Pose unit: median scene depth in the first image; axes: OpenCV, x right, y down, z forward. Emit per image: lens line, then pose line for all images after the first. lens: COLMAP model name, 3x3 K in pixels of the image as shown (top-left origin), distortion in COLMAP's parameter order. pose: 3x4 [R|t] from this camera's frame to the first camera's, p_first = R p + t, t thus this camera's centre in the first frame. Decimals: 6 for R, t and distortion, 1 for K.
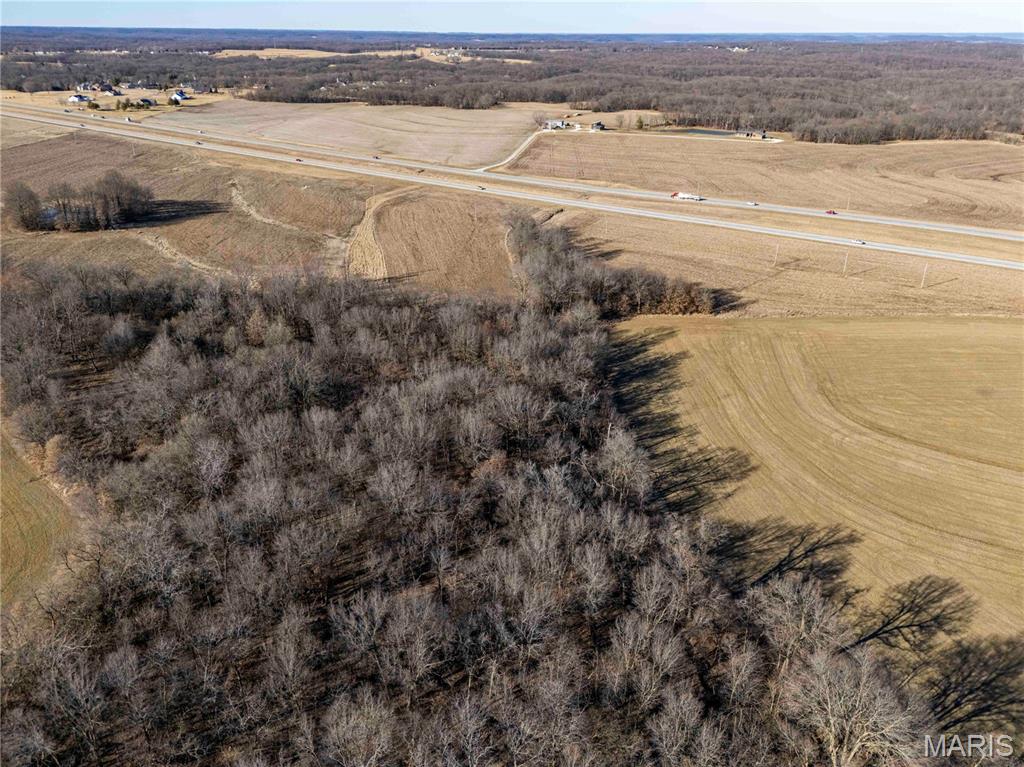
lens RADIAL K [[751.6, 0, 513.8], [0, 751.6, 380.1], [0, 0, 1]] dist [0.066421, -0.050047]
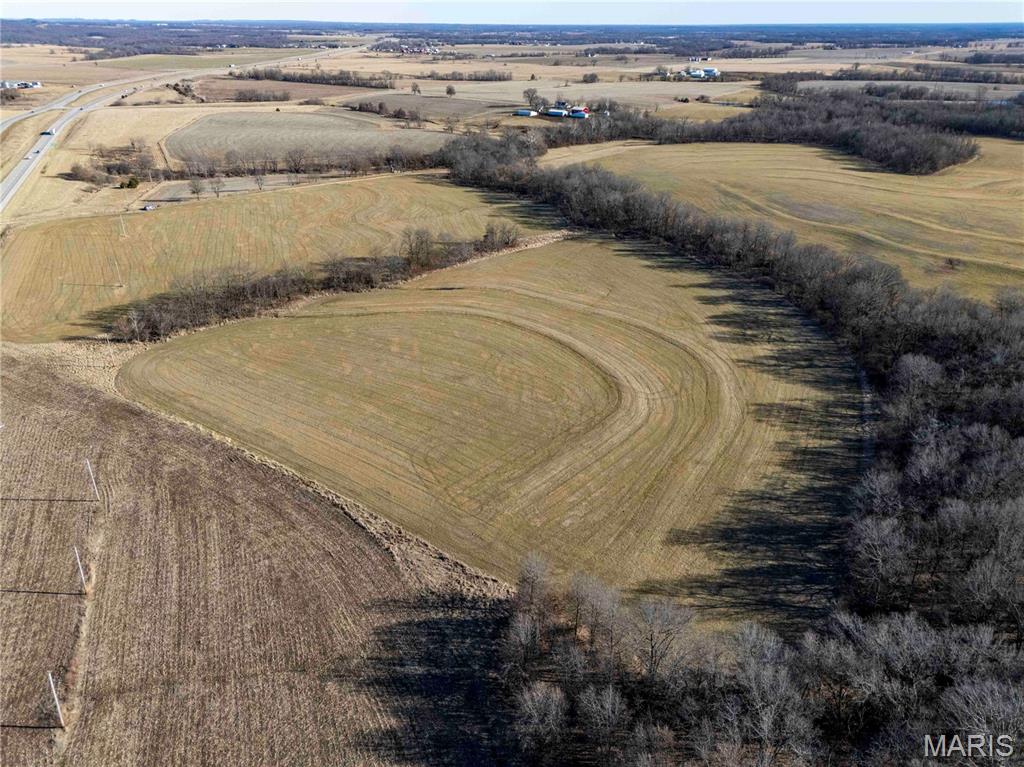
lens RADIAL K [[751.6, 0, 511.6], [0, 751.6, 386.6], [0, 0, 1]] dist [0.066421, -0.050047]
pose [[-0.849967, -0.236453, 0.470794, 0.033639], [0.215473, 0.659442, 0.720213, -0.237390], [-0.480758, 0.713601, -0.509555, 0.527259]]
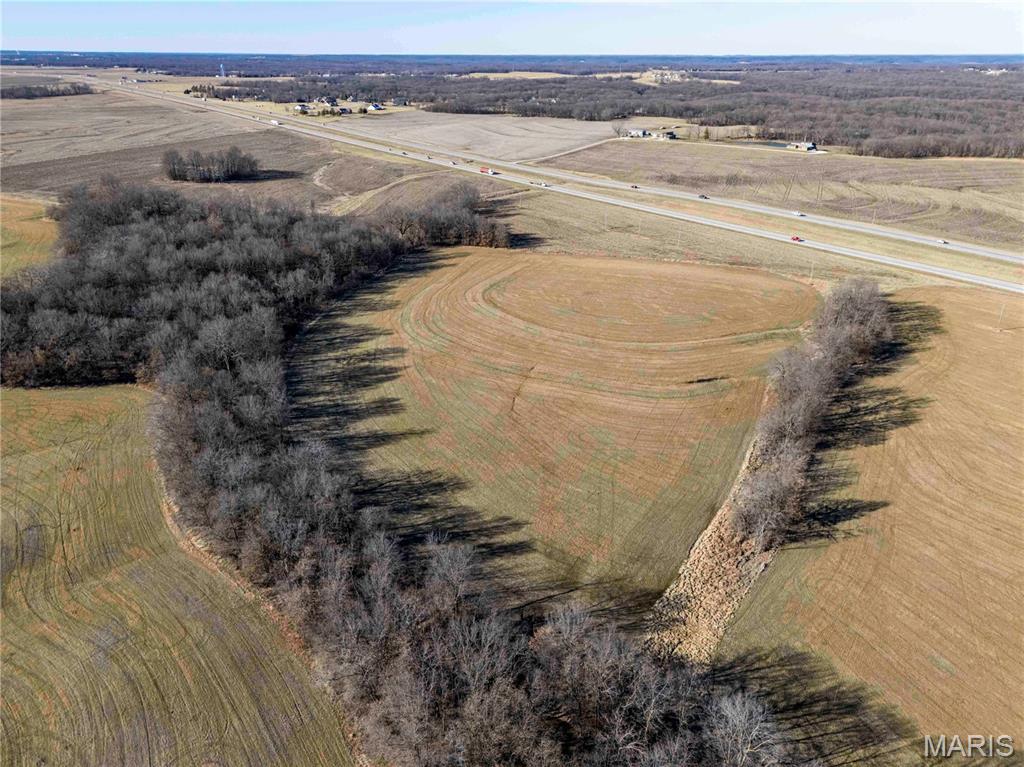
lens RADIAL K [[751.6, 0, 515.8], [0, 751.6, 380.7], [0, 0, 1]] dist [0.066421, -0.050047]
pose [[0.945096, 0.126836, -0.301174, 0.339496], [-0.134388, 0.990919, -0.004400, 0.076337], [0.297881, 0.044633, 0.953559, -0.159612]]
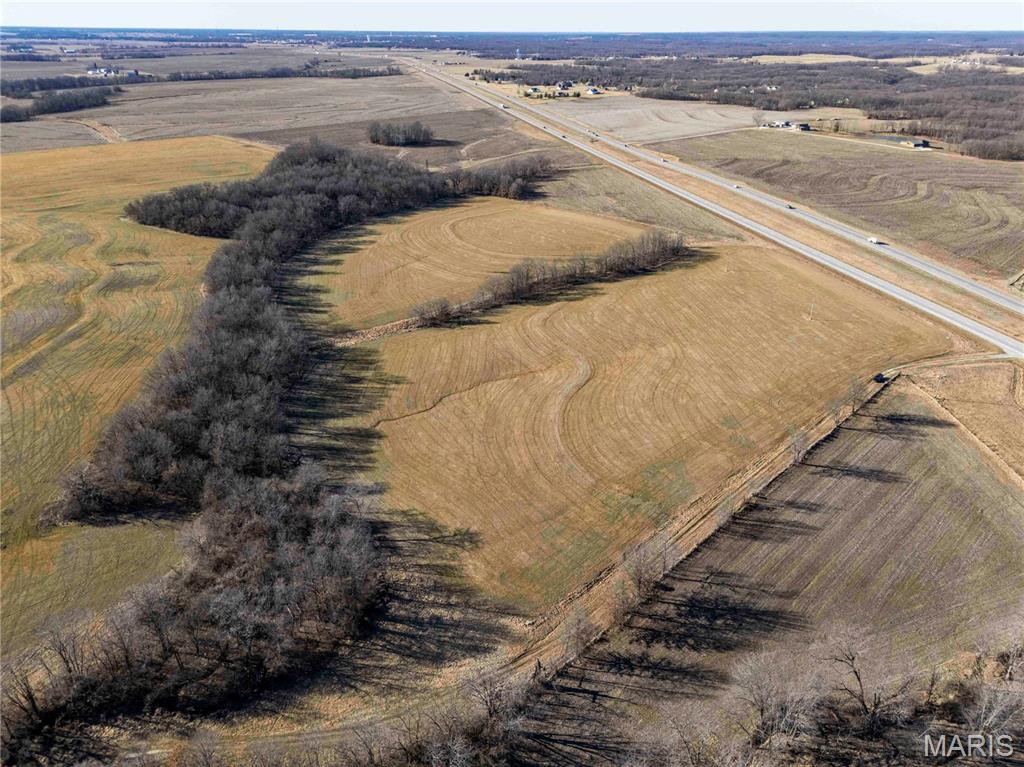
lens RADIAL K [[751.6, 0, 513.8], [0, 751.6, 386.1], [0, 0, 1]] dist [0.066421, -0.050047]
pose [[0.740985, 0.283874, -0.608570, 0.765553], [-0.281333, 0.954119, 0.102512, 0.087350], [0.609749, 0.095251, 0.786851, -0.268771]]
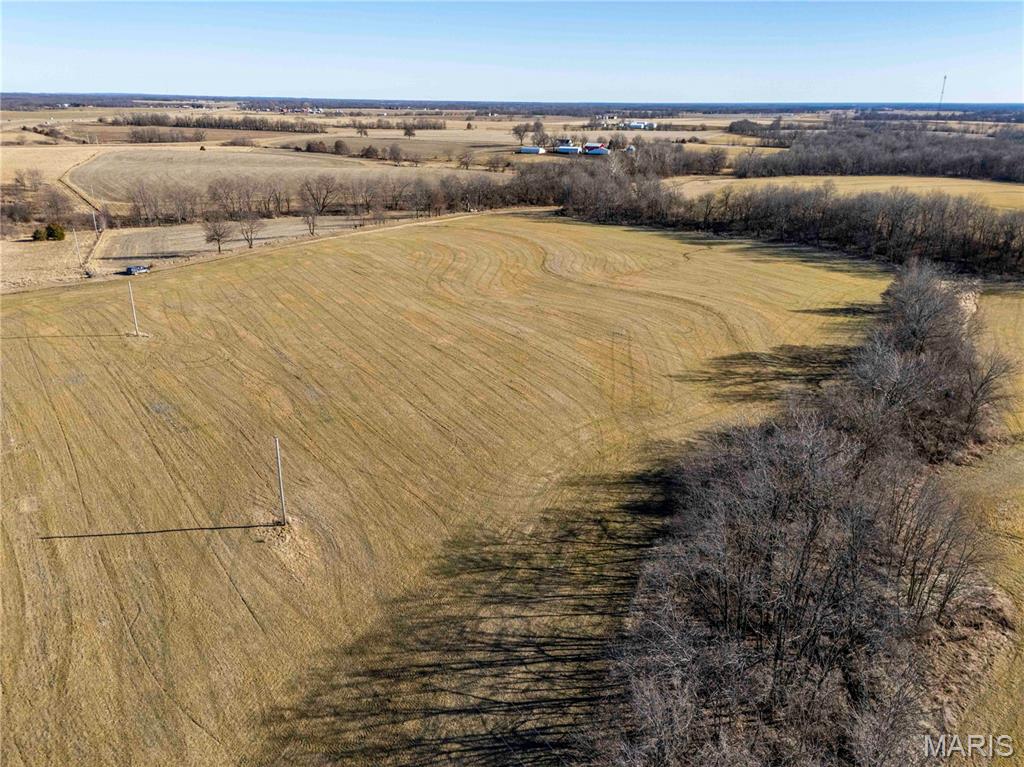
lens RADIAL K [[751.6, 0, 507.8], [0, 751.6, 385.5], [0, 0, 1]] dist [0.066421, -0.050047]
pose [[-0.933635, -0.139287, 0.330037, 0.395983], [0.138934, 0.708403, 0.691999, -0.092790], [-0.330185, 0.691928, -0.642039, 0.413943]]
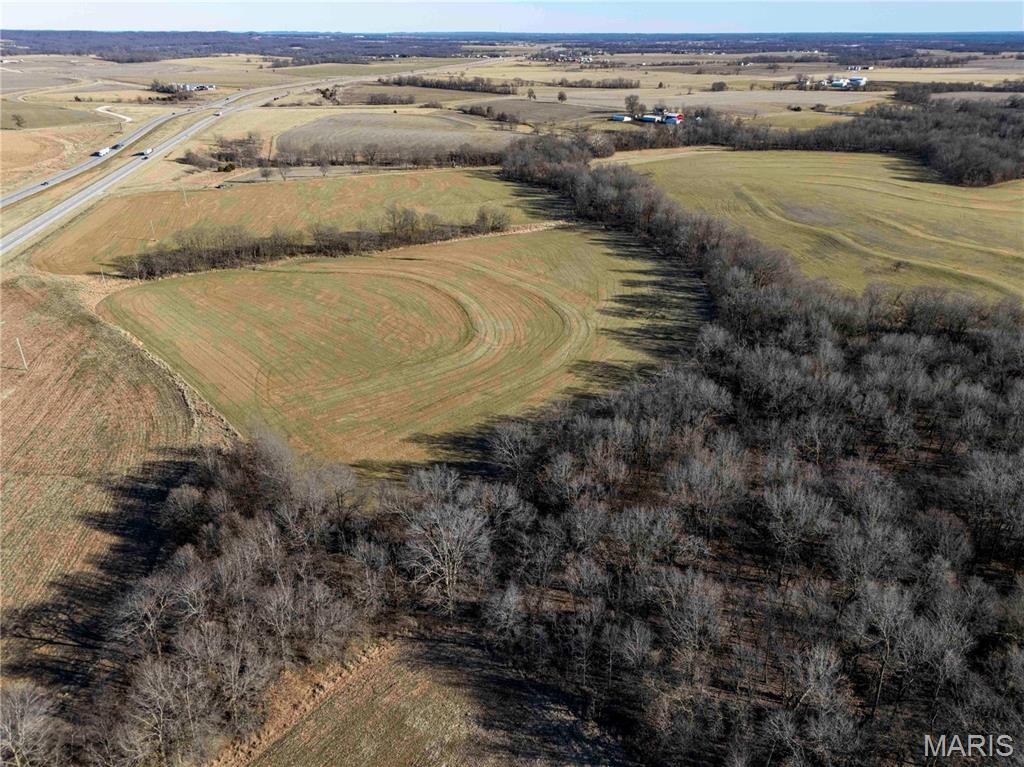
lens RADIAL K [[751.6, 0, 511.3], [0, 751.6, 385.8], [0, 0, 1]] dist [0.066421, -0.050047]
pose [[-0.714843, -0.302661, 0.630394, -0.125537], [0.291157, 0.690806, 0.661827, -0.223550], [-0.635789, 0.656646, -0.405696, 0.496892]]
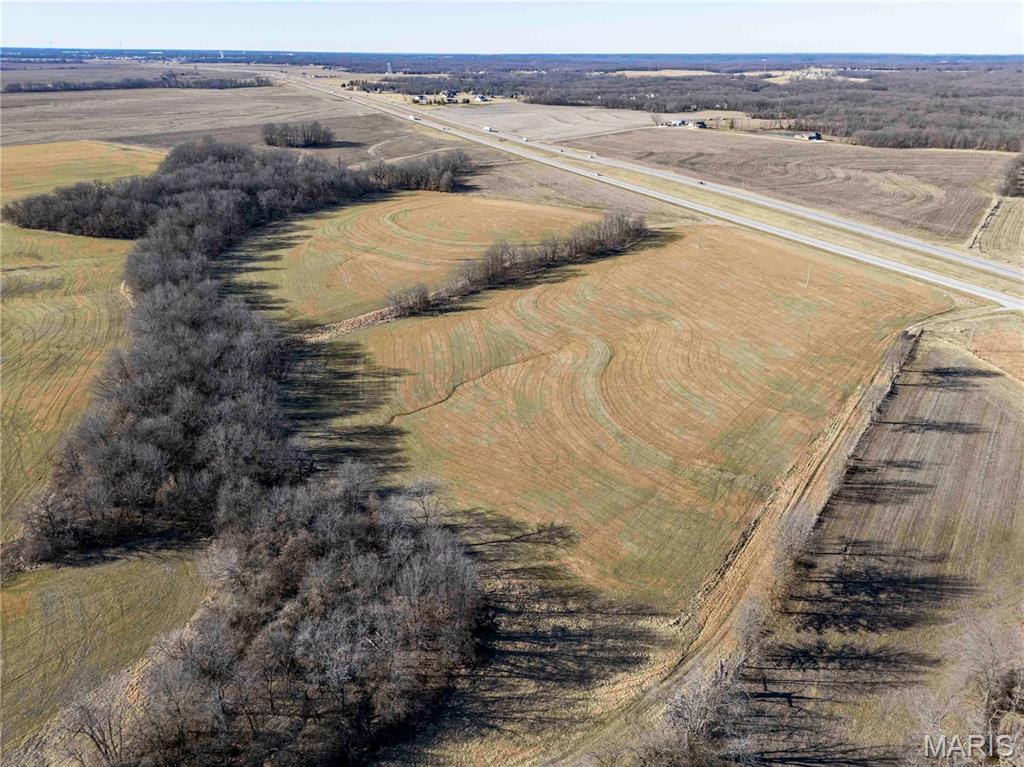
lens RADIAL K [[751.6, 0, 514.5], [0, 751.6, 385.9], [0, 0, 1]] dist [0.066421, -0.050047]
pose [[0.845333, 0.215099, -0.489025, 0.678078], [-0.224690, 0.973615, 0.039847, 0.130560], [0.484693, 0.076195, 0.871359, -0.269283]]
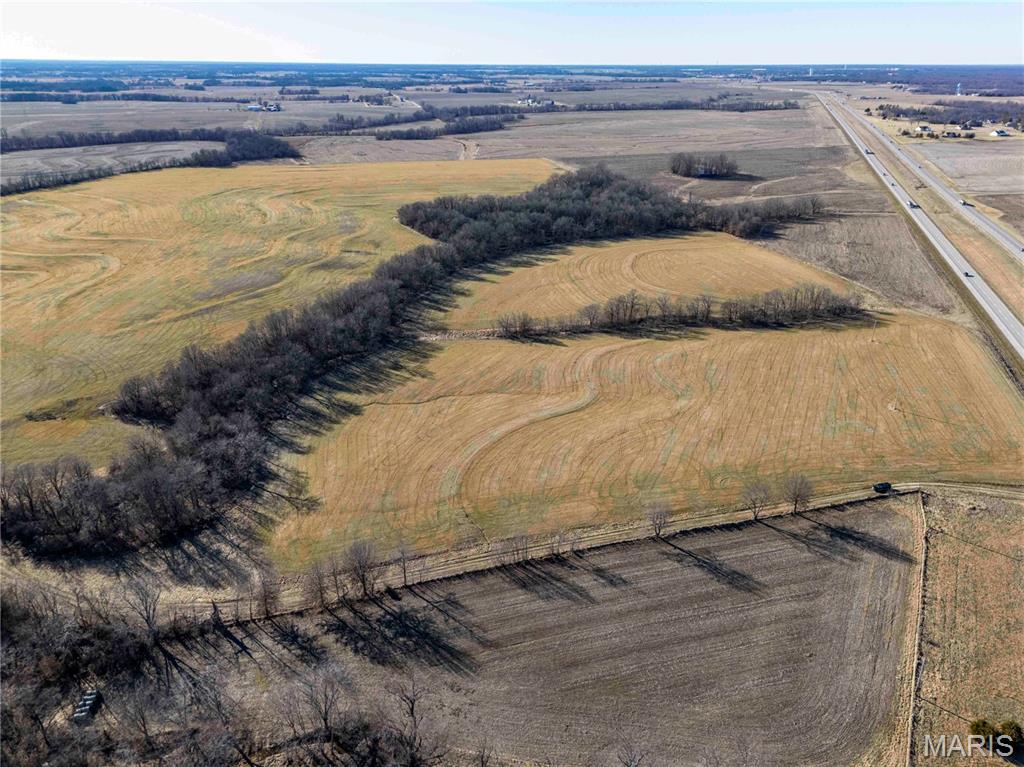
lens RADIAL K [[751.6, 0, 512.4], [0, 751.6, 385.2], [0, 0, 1]] dist [0.066421, -0.050047]
pose [[0.287915, 0.373271, -0.881915, 0.906094], [-0.405264, 0.881875, 0.240950, 0.006925], [0.867679, 0.288035, 0.405178, -0.092681]]
